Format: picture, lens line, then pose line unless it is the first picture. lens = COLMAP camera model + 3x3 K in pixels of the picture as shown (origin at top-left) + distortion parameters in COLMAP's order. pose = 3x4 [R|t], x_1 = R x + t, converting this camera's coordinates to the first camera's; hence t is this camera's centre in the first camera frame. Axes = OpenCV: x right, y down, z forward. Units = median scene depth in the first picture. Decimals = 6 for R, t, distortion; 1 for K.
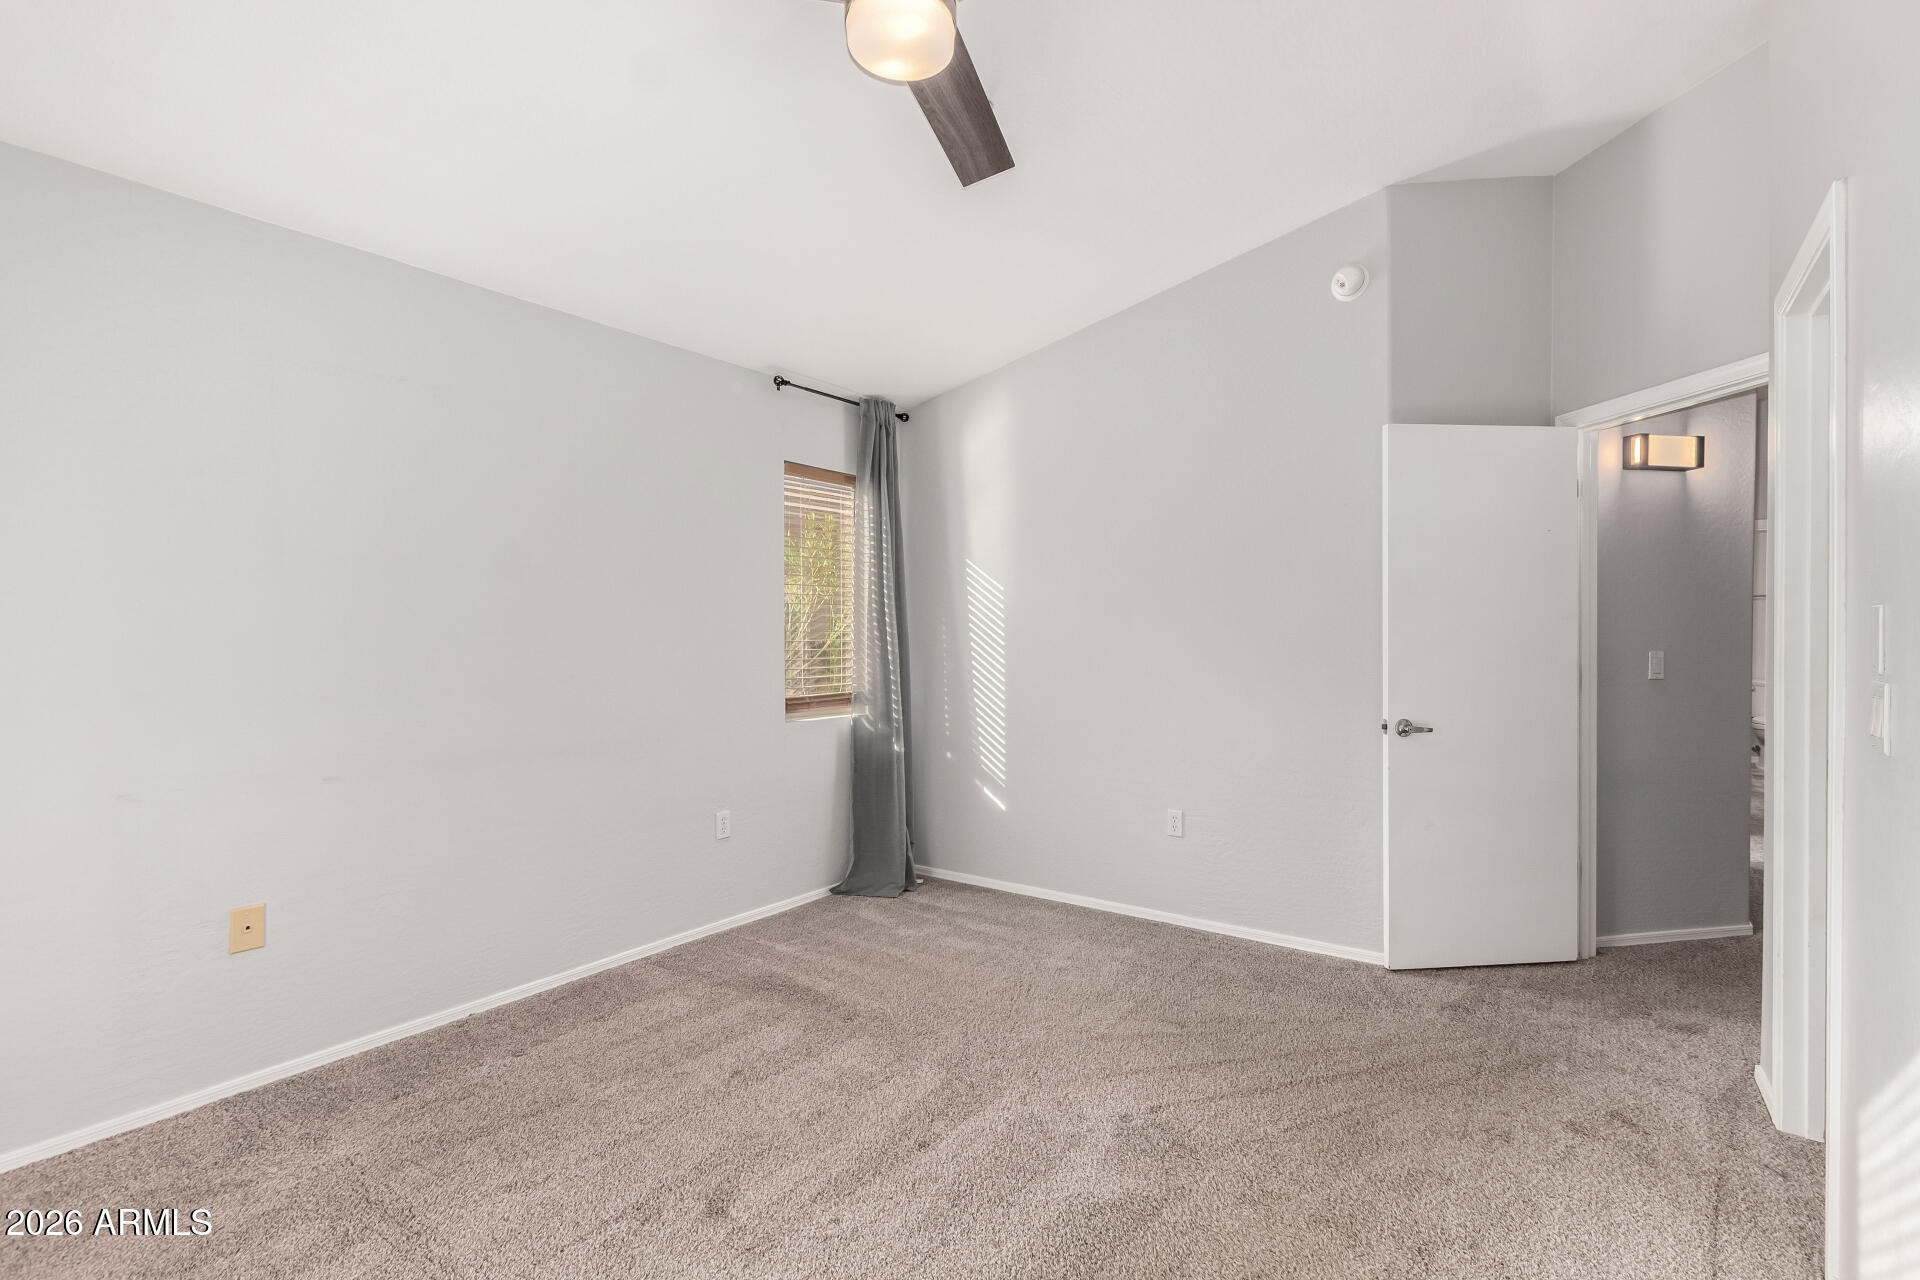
lens RADIAL K [[887.6, 0, 965.0], [0, 887.6, 640.0], [0, 0, 1]] dist [-0.000945, 0.000448]
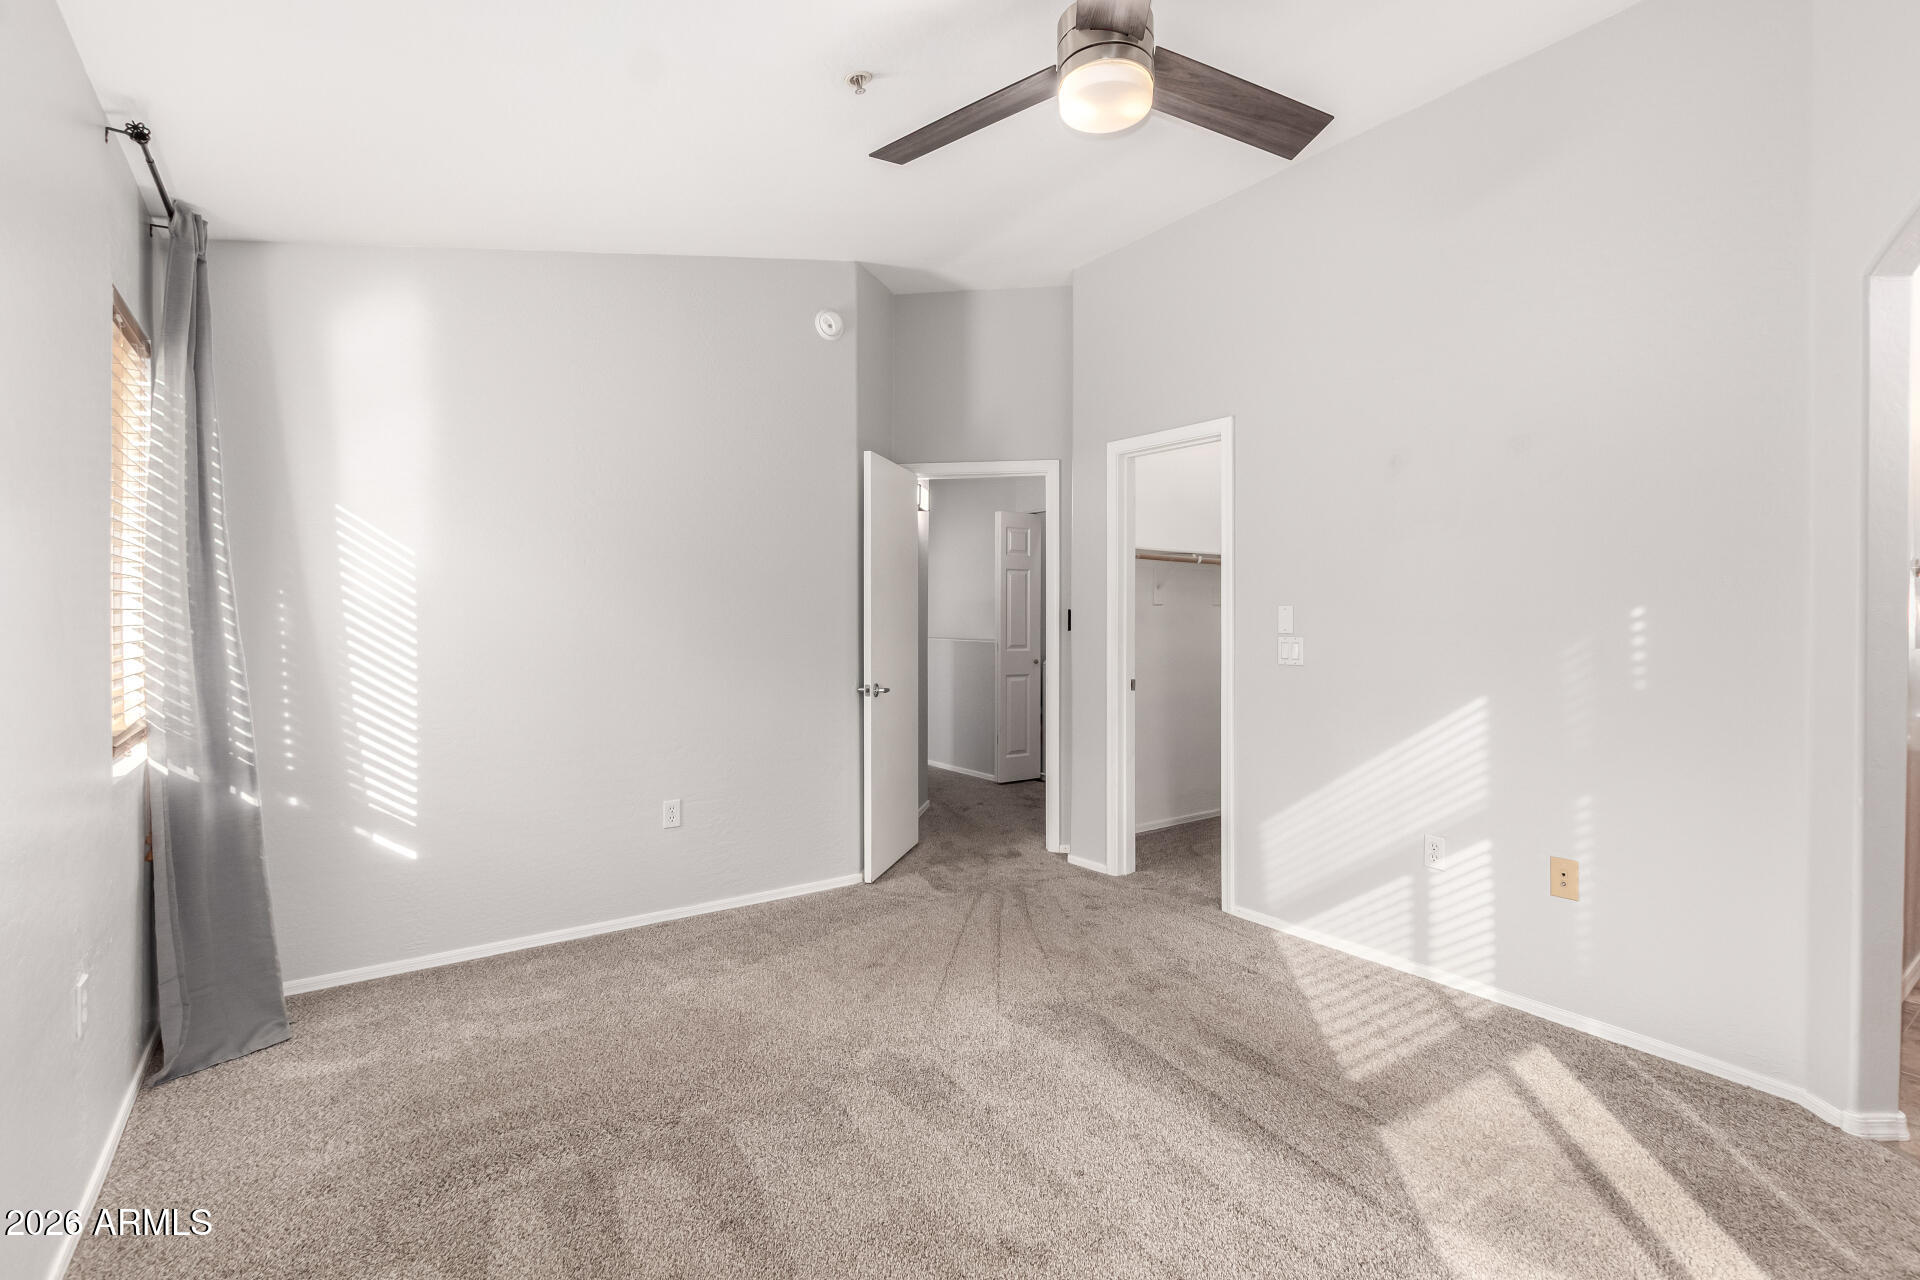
lens RADIAL K [[887.6, 0, 956.5], [0, 887.6, 627.0], [0, 0, 1]] dist [-0.000945, 0.000448]
pose [[0.323105, -0.003337, 0.946357, -0.502212], [0.007809, 0.999969, 0.000860, 0.004972], [-0.946331, 0.007112, 0.323121, 0.348194]]
